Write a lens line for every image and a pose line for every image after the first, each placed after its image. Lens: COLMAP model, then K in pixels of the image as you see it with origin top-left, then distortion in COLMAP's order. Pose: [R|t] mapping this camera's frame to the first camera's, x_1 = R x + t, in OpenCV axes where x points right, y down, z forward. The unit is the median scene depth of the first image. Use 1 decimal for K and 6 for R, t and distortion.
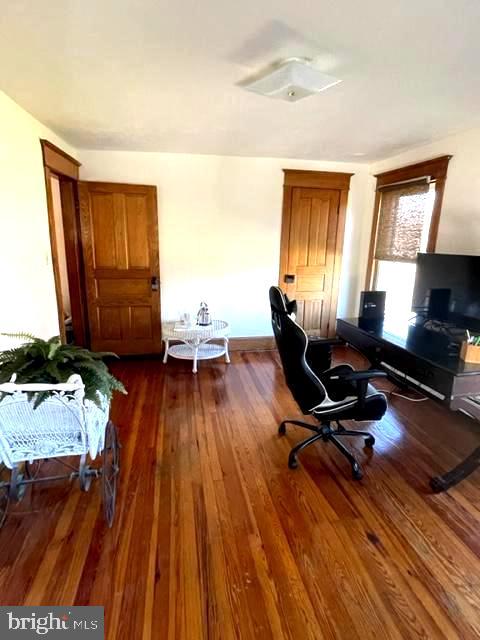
lens RADIAL K [[336.4, 0, 238.2], [0, 336.4, 318.3], [0, 0, 1]] dist [0.000394, 0.000458]
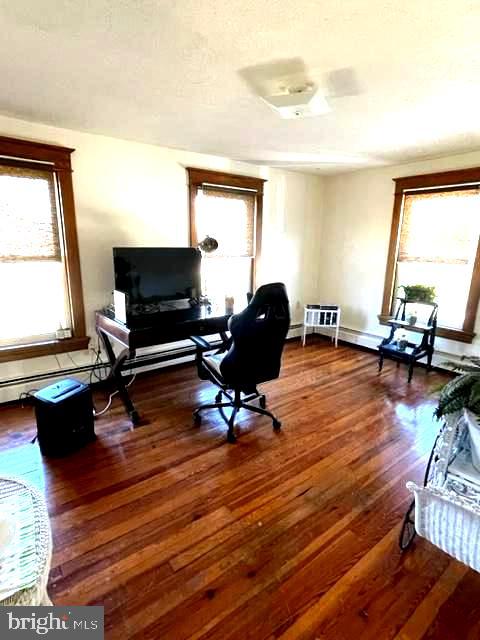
lens RADIAL K [[336.4, 0, 237.9], [0, 336.4, 319.1], [0, 0, 1]] dist [0.000394, 0.000458]
pose [[-0.458637, -0.217607, 0.861568, -0.704300], [0.194681, 0.921394, 0.336351, -0.332920], [-0.867036, 0.321994, -0.380221, 1.419969]]
